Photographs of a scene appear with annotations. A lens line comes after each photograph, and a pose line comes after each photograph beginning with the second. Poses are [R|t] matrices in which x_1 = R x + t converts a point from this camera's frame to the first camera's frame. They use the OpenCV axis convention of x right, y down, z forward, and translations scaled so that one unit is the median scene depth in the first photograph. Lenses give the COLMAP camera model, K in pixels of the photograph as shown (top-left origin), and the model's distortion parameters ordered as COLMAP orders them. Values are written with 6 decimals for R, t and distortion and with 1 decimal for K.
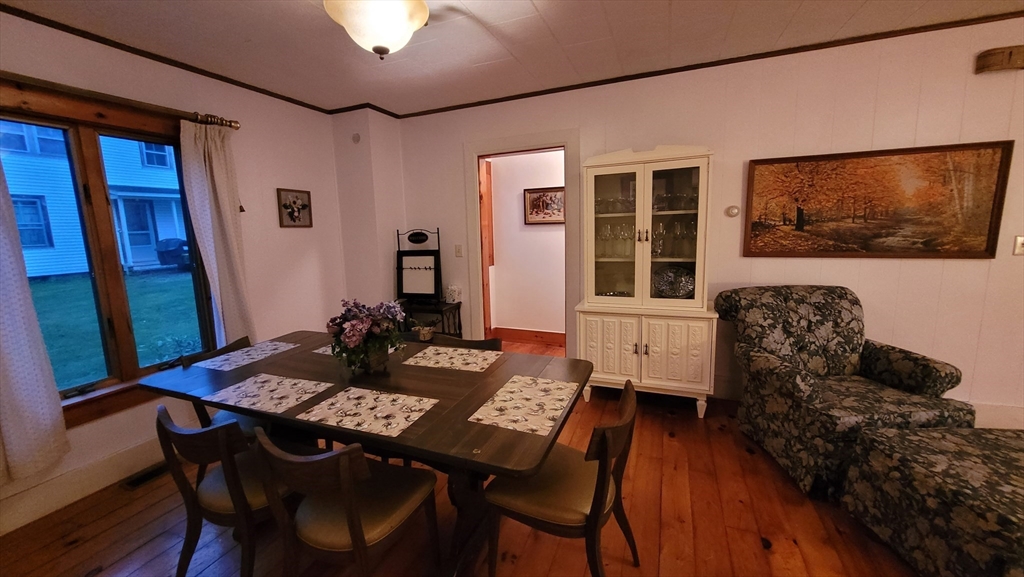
lens RADIAL K [[400.7, 0, 508.4], [0, 400.7, 285.1], [0, 0, 1]] dist [-0.003281, -0.000836]
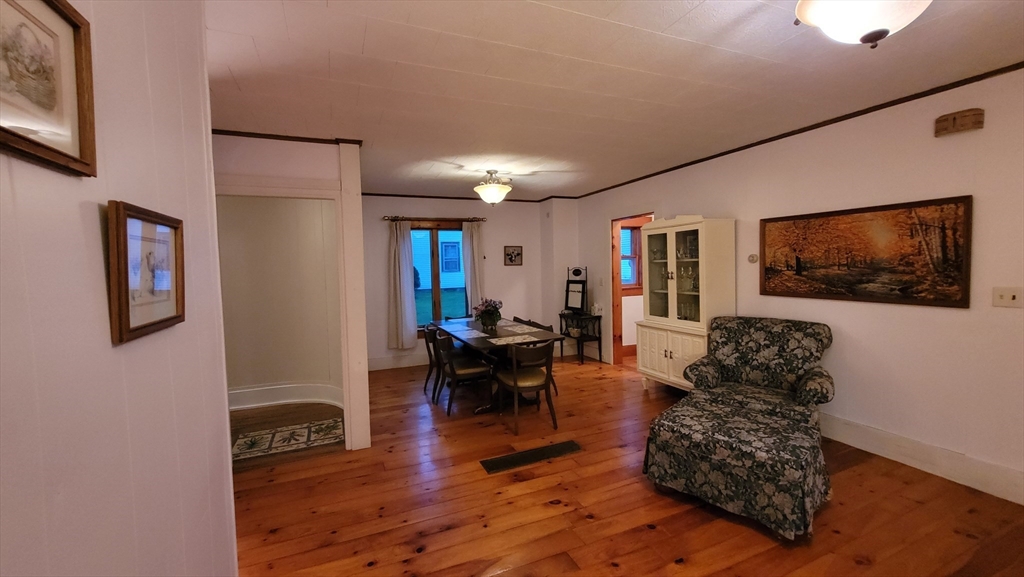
lens RADIAL K [[400.7, 0, 508.7], [0, 400.7, 285.3], [0, 0, 1]] dist [-0.003281, -0.000836]
pose [[0.727075, 0.047238, -0.684931, 0.947141], [-0.097730, 0.994592, -0.035149, 0.022562], [0.679567, 0.092494, 0.727760, -0.482433]]
